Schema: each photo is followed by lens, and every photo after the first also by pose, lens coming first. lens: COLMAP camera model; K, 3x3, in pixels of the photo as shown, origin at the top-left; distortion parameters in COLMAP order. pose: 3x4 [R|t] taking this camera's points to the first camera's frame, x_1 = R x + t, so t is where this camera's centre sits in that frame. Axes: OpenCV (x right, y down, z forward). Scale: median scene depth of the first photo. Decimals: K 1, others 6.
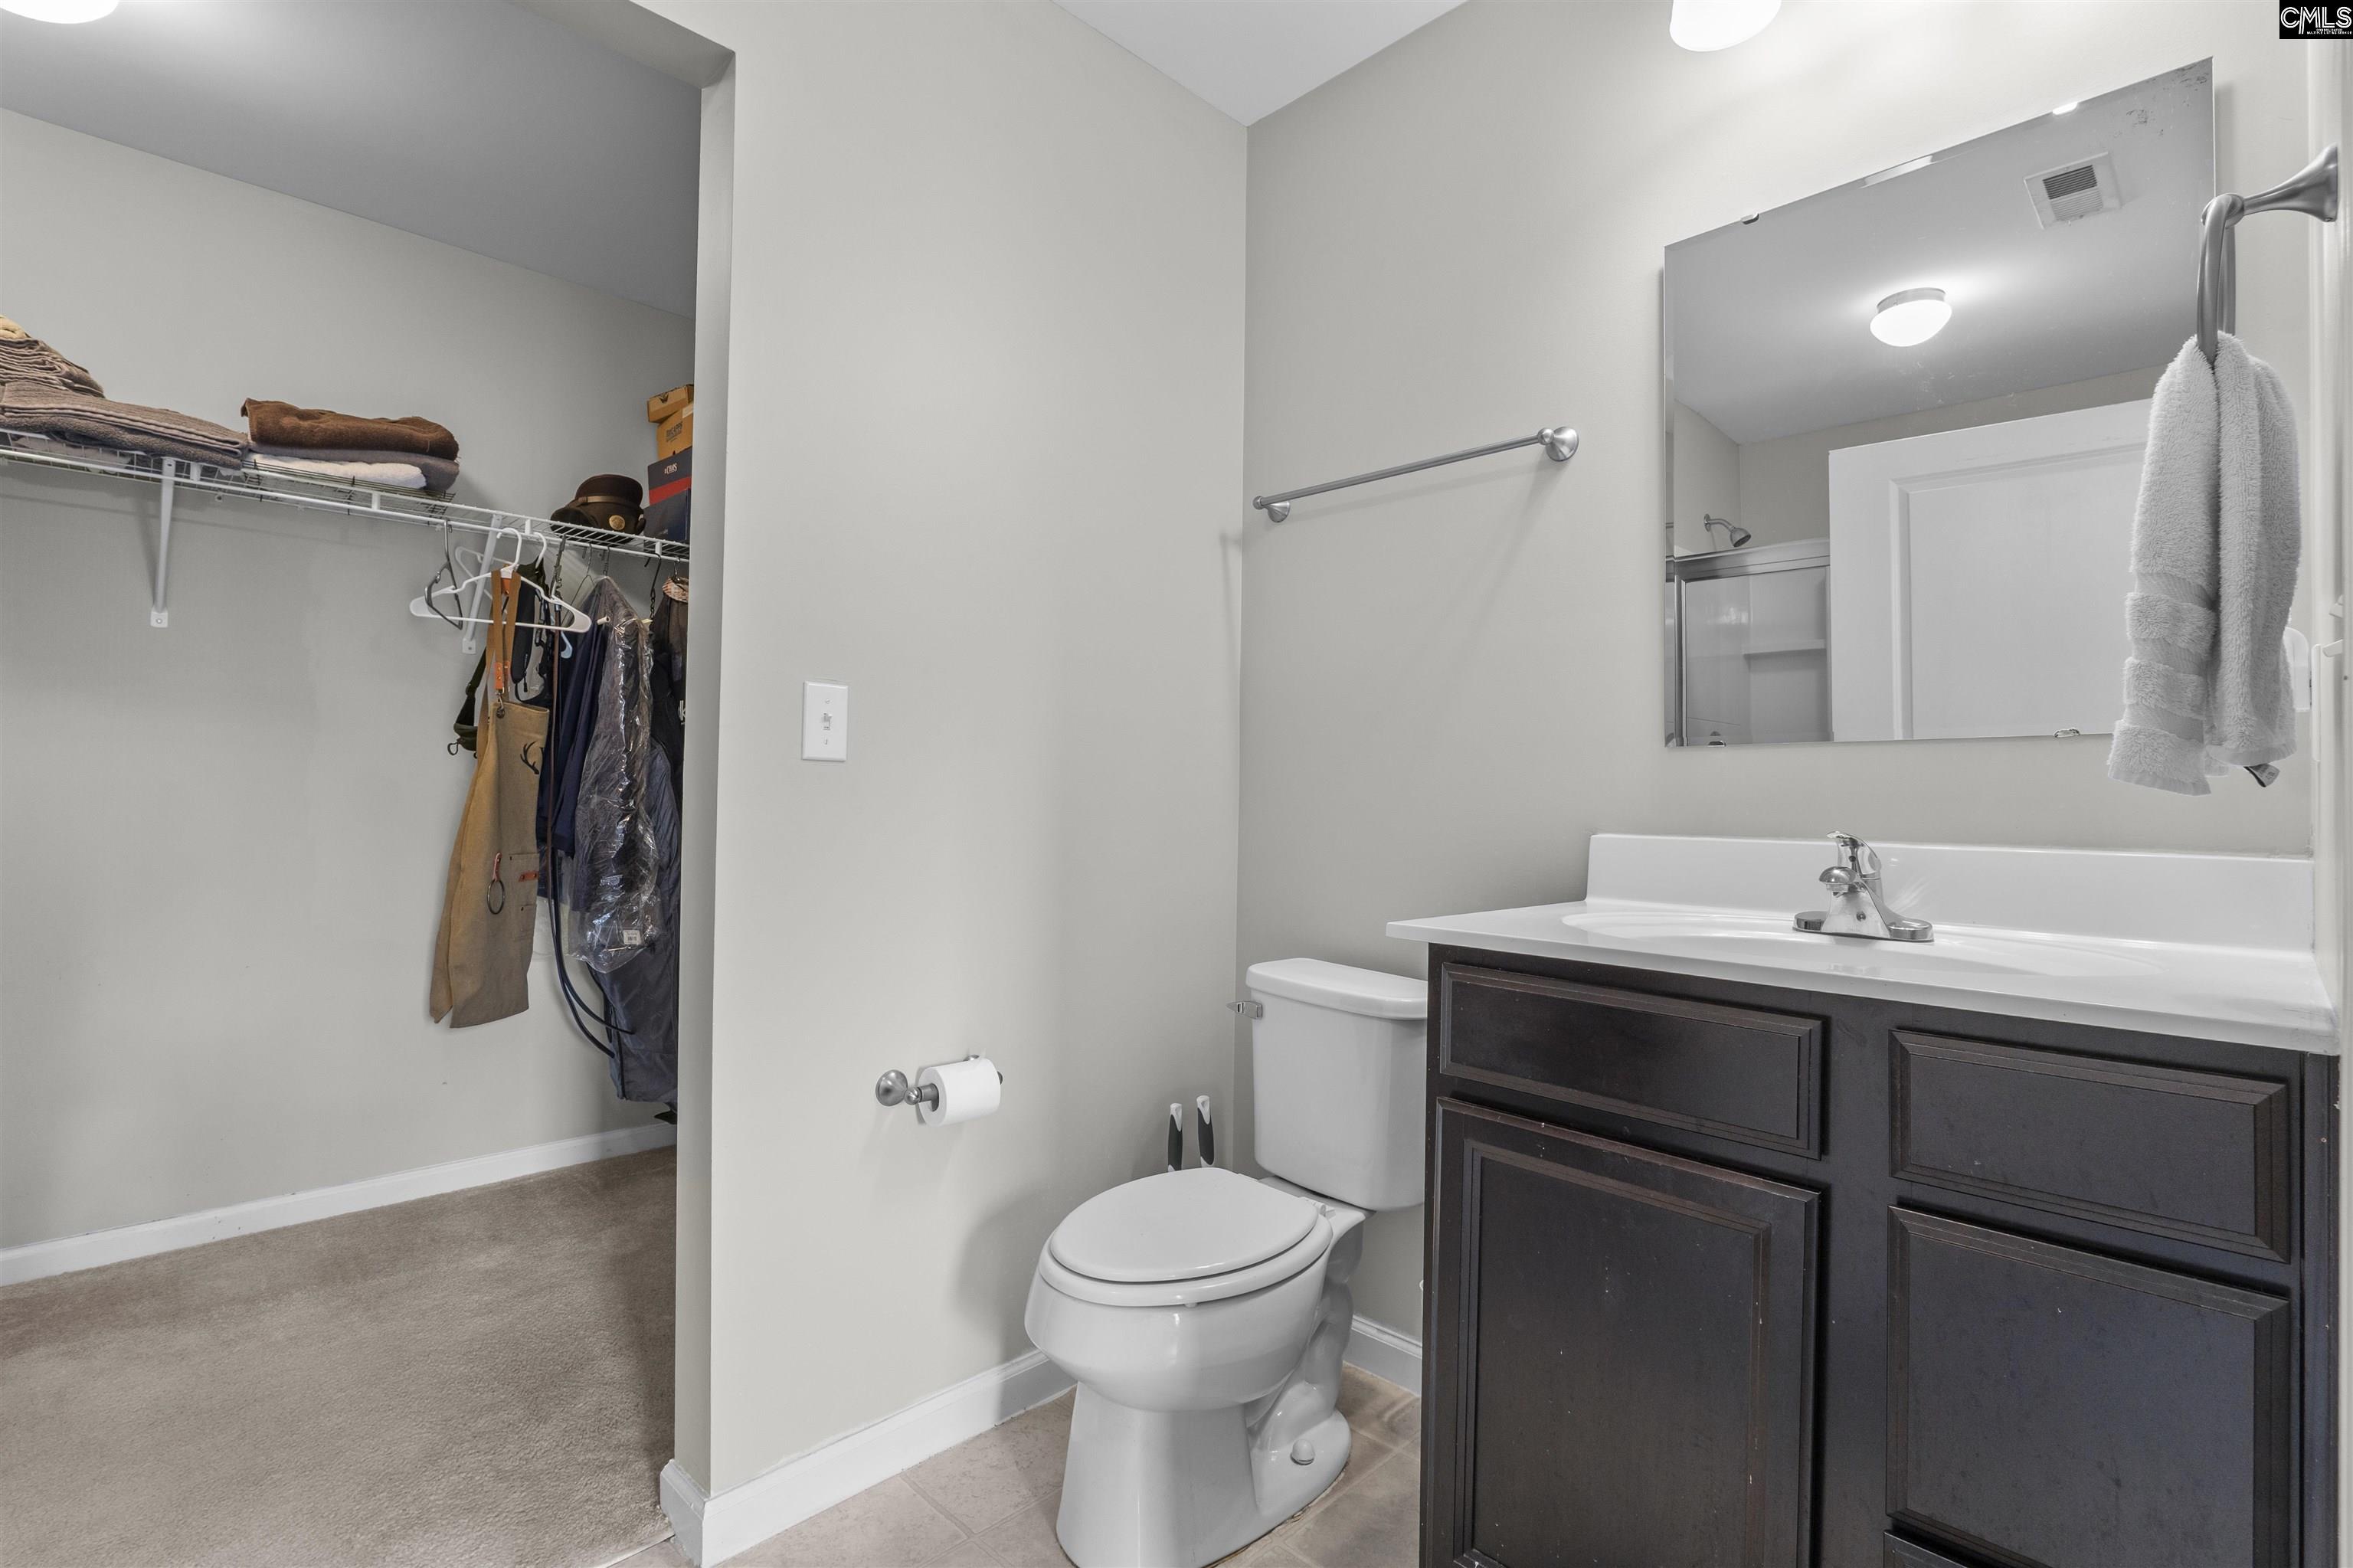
lens RADIAL K [[1087.9, 0, 1176.5], [0, 1087.9, 784.0], [0, 0, 1]] dist [-0.008038, 0.002060]
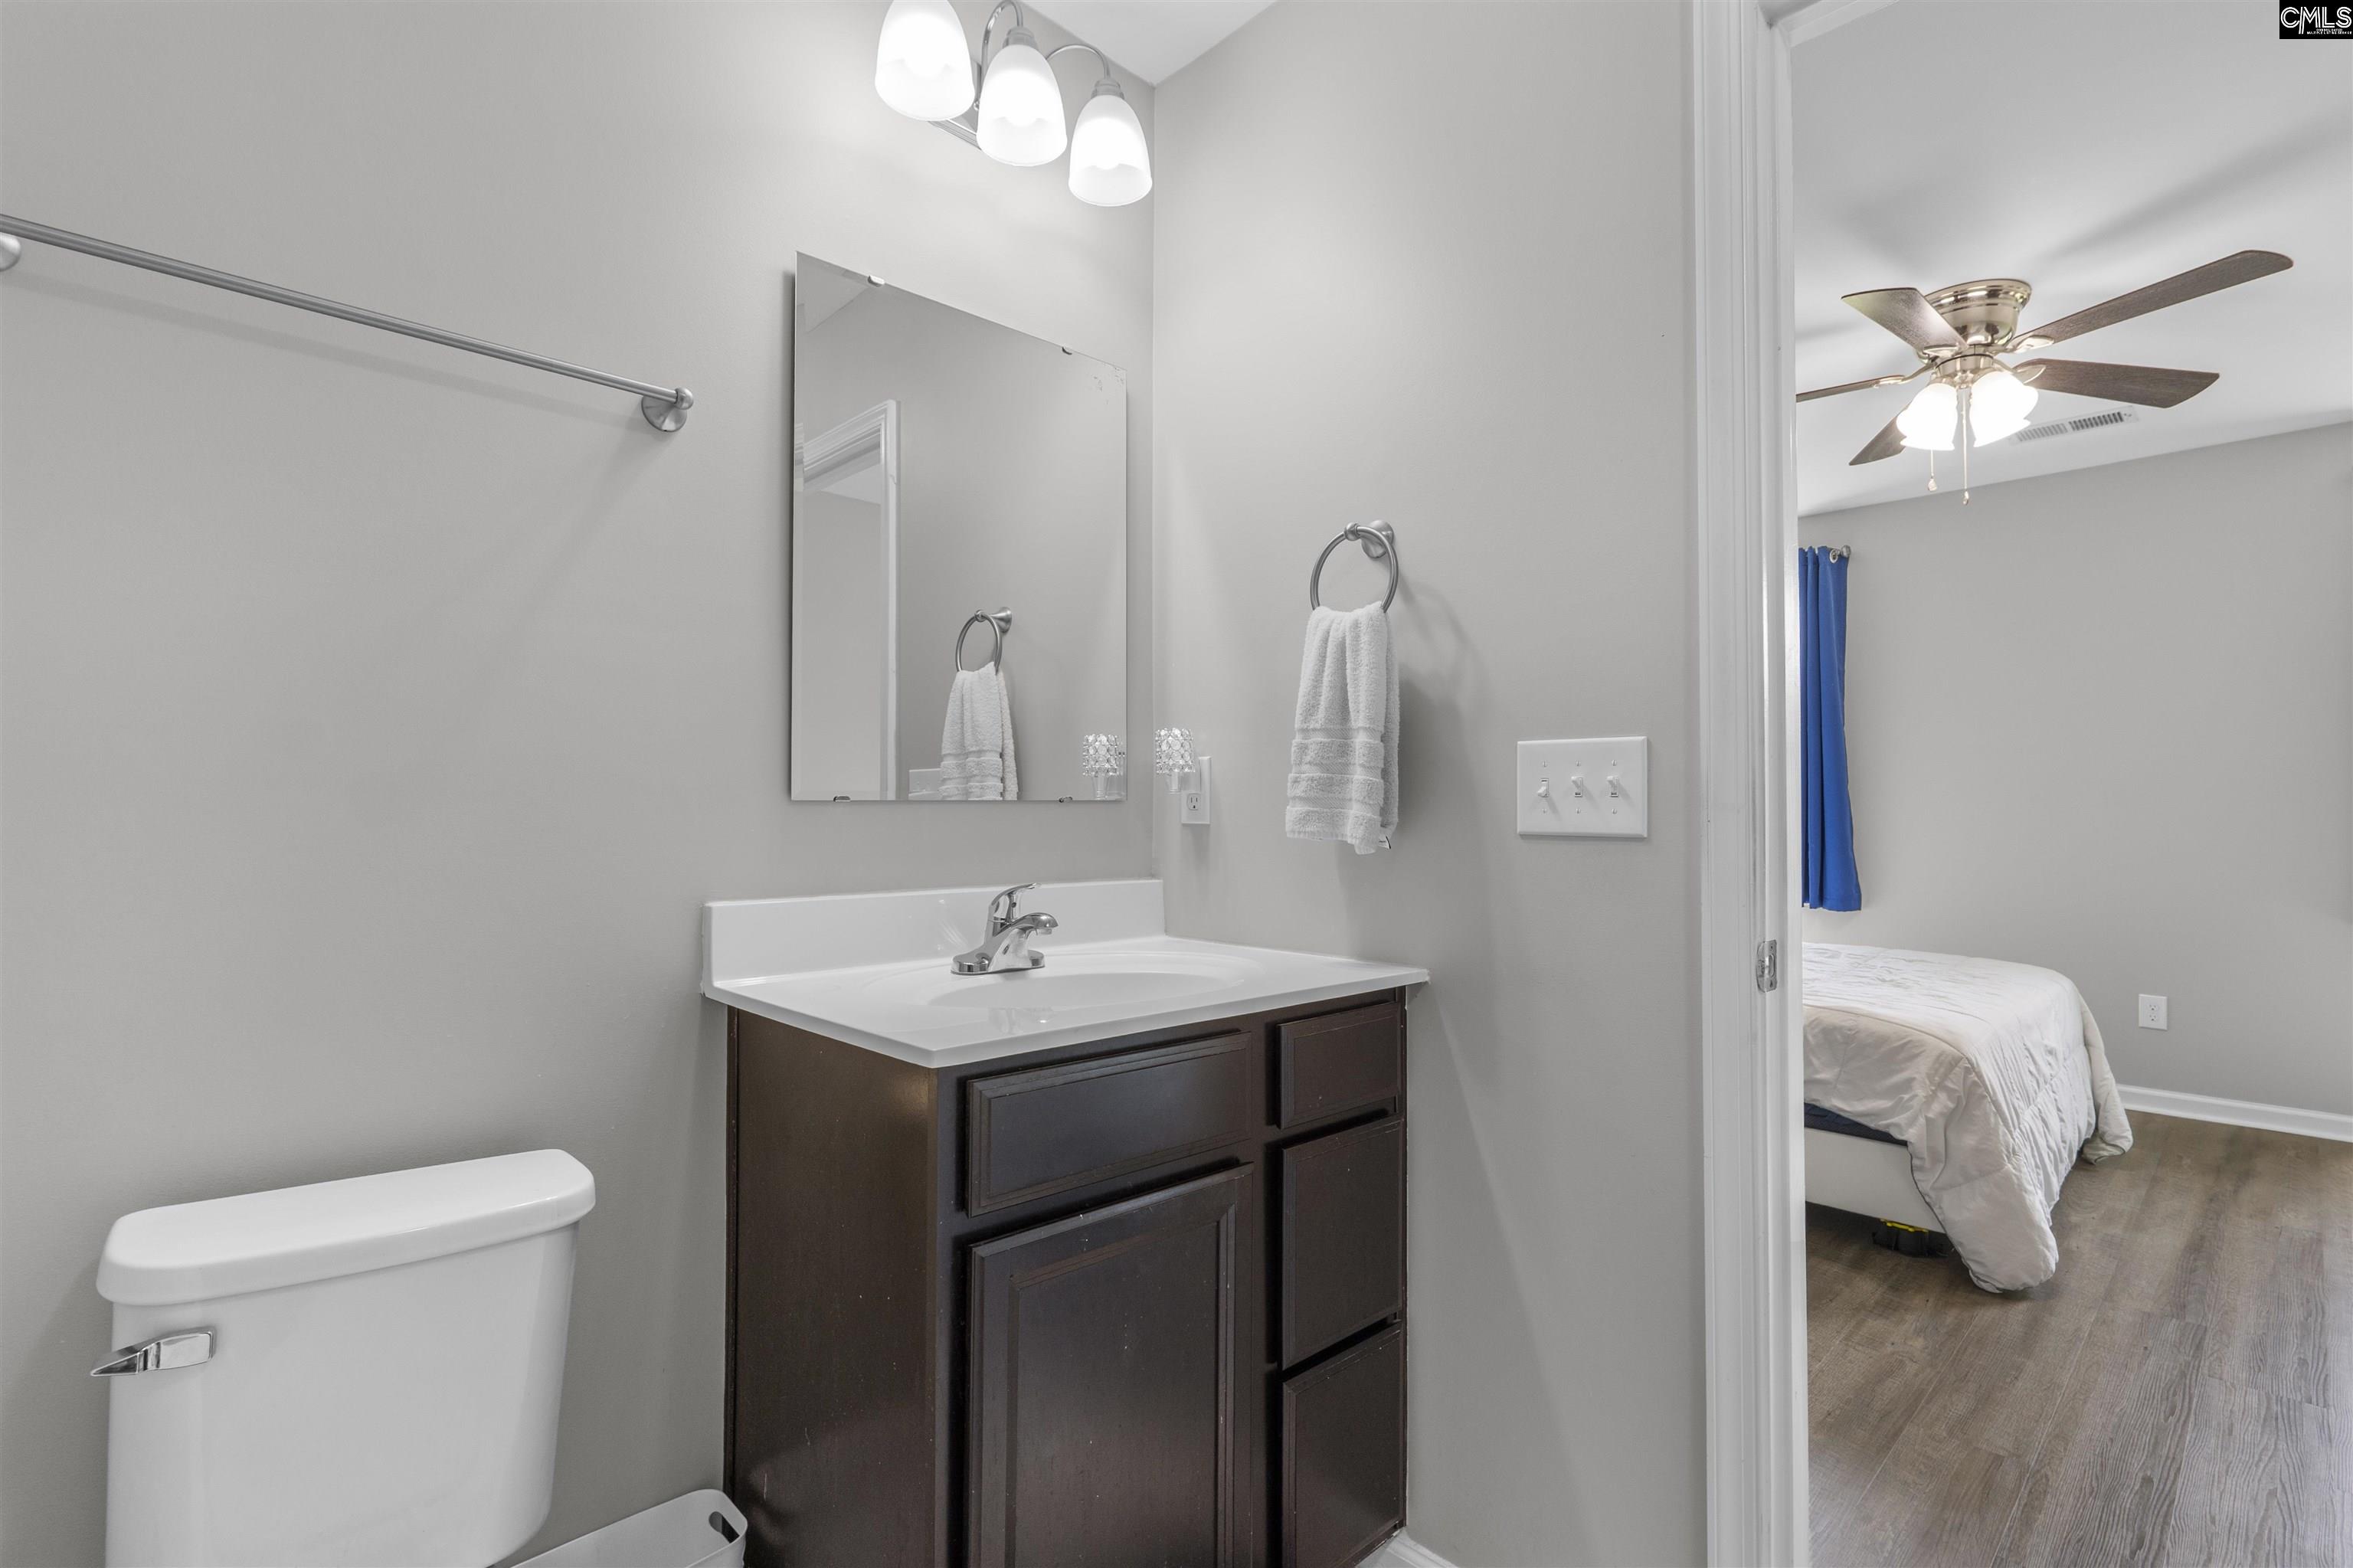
lens RADIAL K [[1087.9, 0, 1176.5], [0, 1087.9, 784.0], [0, 0, 1]] dist [-0.008038, 0.002060]
pose [[0.016076, 0.024672, 0.999566, -0.465006], [-0.004690, 0.999686, -0.024600, -0.028576], [-0.999860, -0.004292, 0.016187, 0.690528]]
